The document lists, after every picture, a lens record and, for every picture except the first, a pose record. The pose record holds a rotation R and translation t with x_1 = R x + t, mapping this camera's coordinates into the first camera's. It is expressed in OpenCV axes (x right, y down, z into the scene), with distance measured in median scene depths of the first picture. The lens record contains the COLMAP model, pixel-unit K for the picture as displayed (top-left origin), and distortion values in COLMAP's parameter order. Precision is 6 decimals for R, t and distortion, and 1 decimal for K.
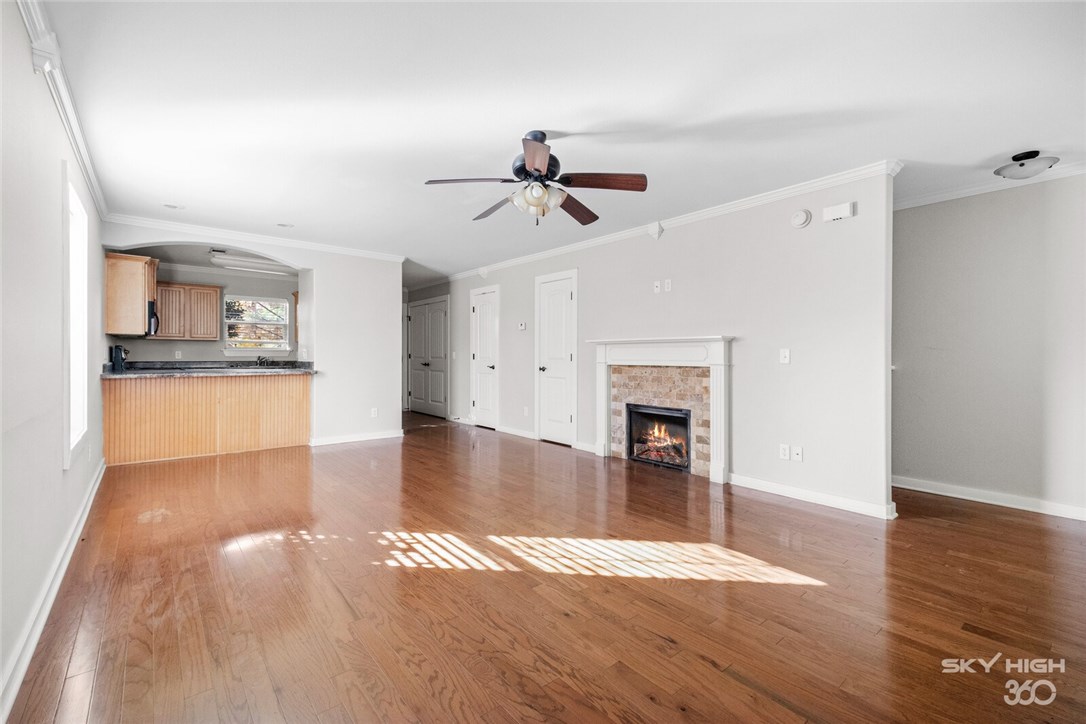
lens RADIAL K [[470.1, 0, 545.9], [0, 470.1, 356.5], [0, 0, 1]] dist [0.013674, -0.000478]
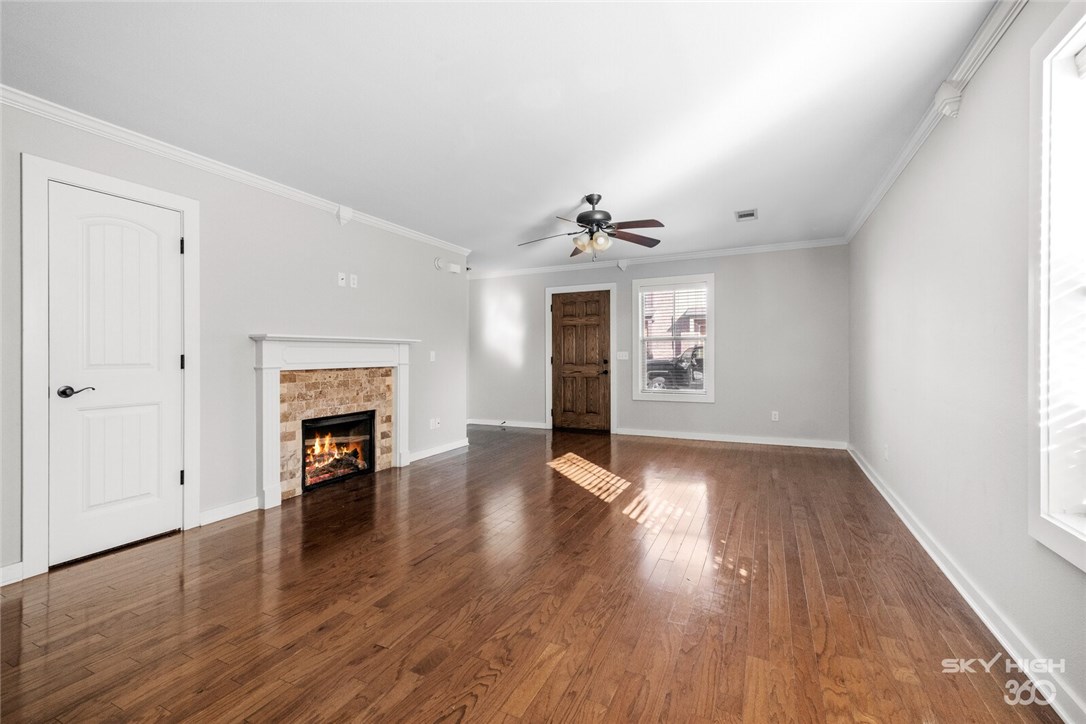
lens RADIAL K [[466.5, 0, 544.7], [0, 466.5, 353.8], [0, 0, 1]] dist [0.001418, 0.000016]
pose [[-0.415985, 0.000799, 0.909371, -0.703131], [0.005166, 0.999986, 0.001485, -0.006660], [-0.909357, 0.005315, -0.415983, 0.996058]]
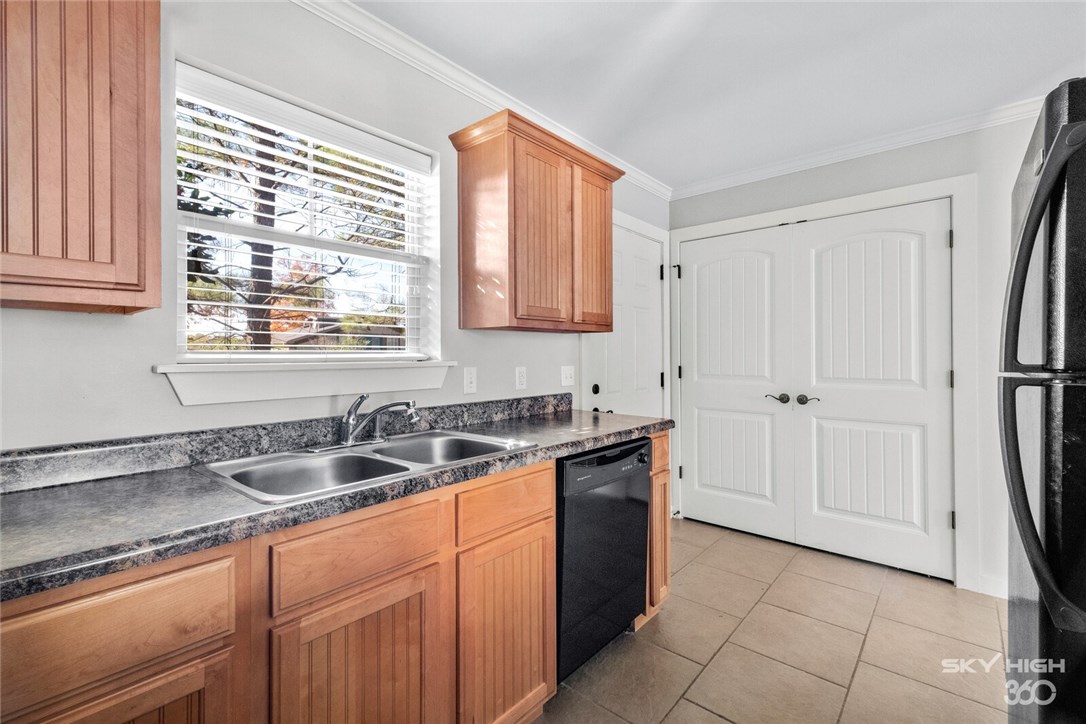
lens RADIAL K [[474.1, 0, 544.8], [0, 474.1, 349.6], [0, 0, 1]] dist [0.010543, -0.000520]
pose [[0.985758, 0.000005, 0.168168, -0.885013], [0.002035, 0.999926, -0.011957, -0.027812], [-0.168155, 0.012129, 0.985686, 1.236757]]
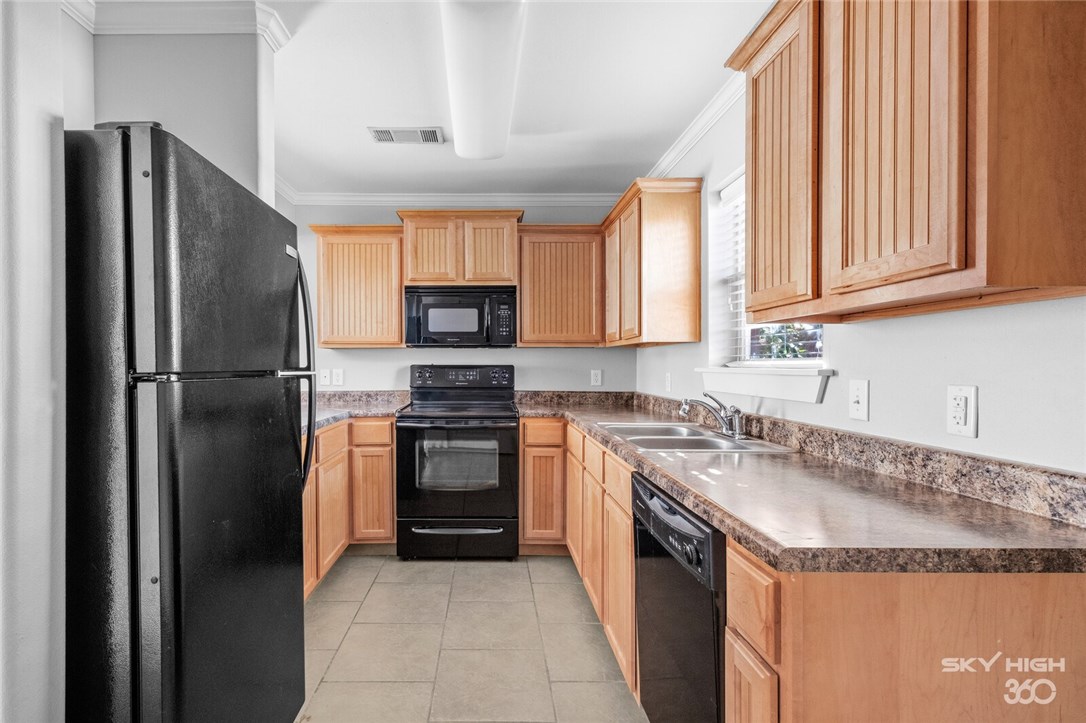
lens RADIAL K [[509.1, 0, 483.6], [0, 509.1, 377.5], [0, 0, 1]] dist [0.002740, -0.000266]
pose [[-0.651365, 0.013751, -0.758640, -0.497886], [-0.005770, 0.999717, 0.023075, -0.023982], [0.758743, 0.019407, -0.651101, 1.704767]]
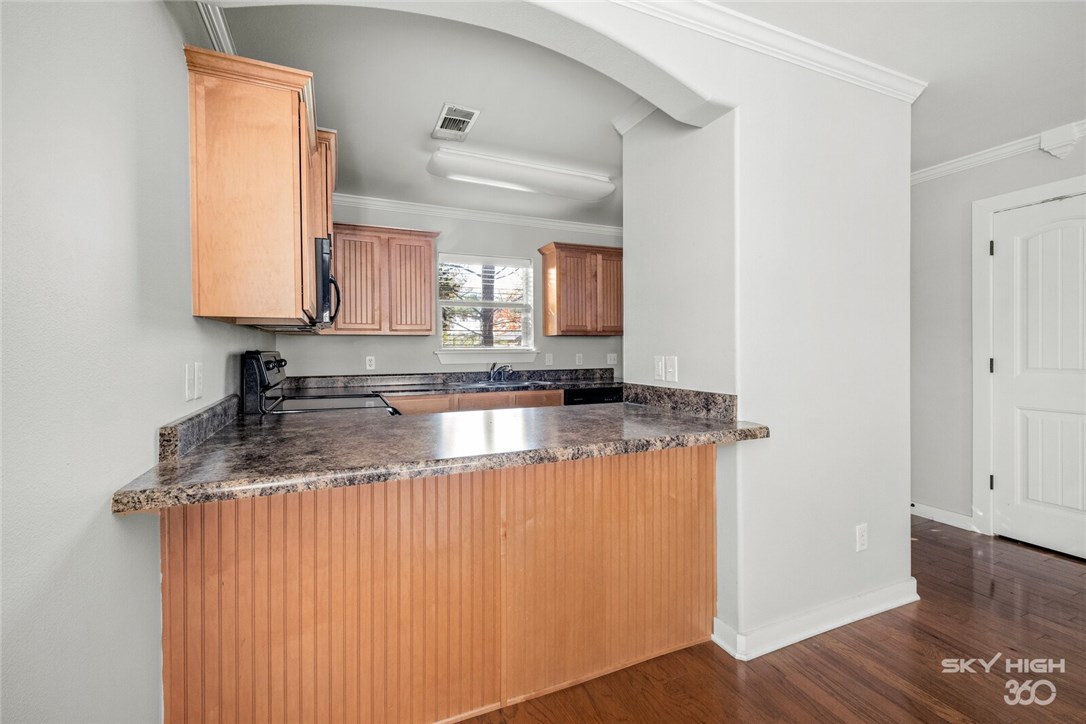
lens RADIAL K [[474.1, 0, 544.8], [0, 474.1, 349.6], [0, 0, 1]] dist [0.010543, -0.000520]
pose [[0.960779, -0.008085, -0.277196, -0.626856], [0.008304, 0.999965, -0.000381, -0.024597], [0.277189, -0.001936, 0.960813, 0.771167]]
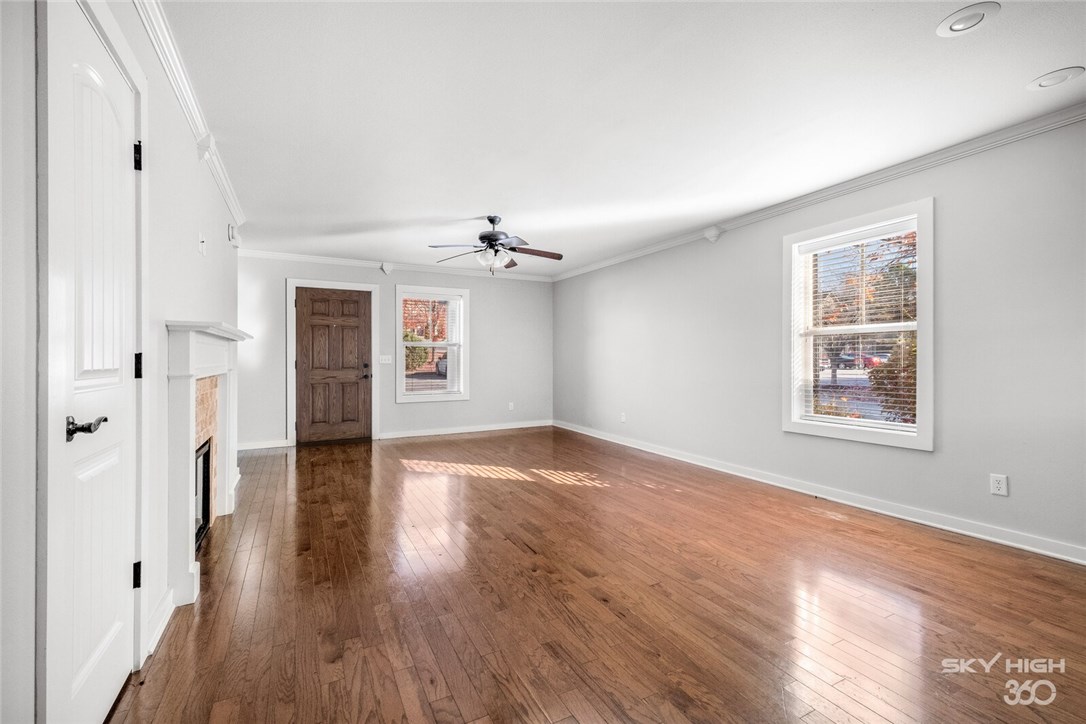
lens RADIAL K [[470.1, 0, 545.9], [0, 470.1, 356.5], [0, 0, 1]] dist [0.013674, -0.000478]
pose [[-0.977082, -0.000403, 0.212865, -0.302989], [-0.000832, 0.999998, -0.001928, -0.004119], [-0.212864, -0.002061, -0.977080, 1.455537]]
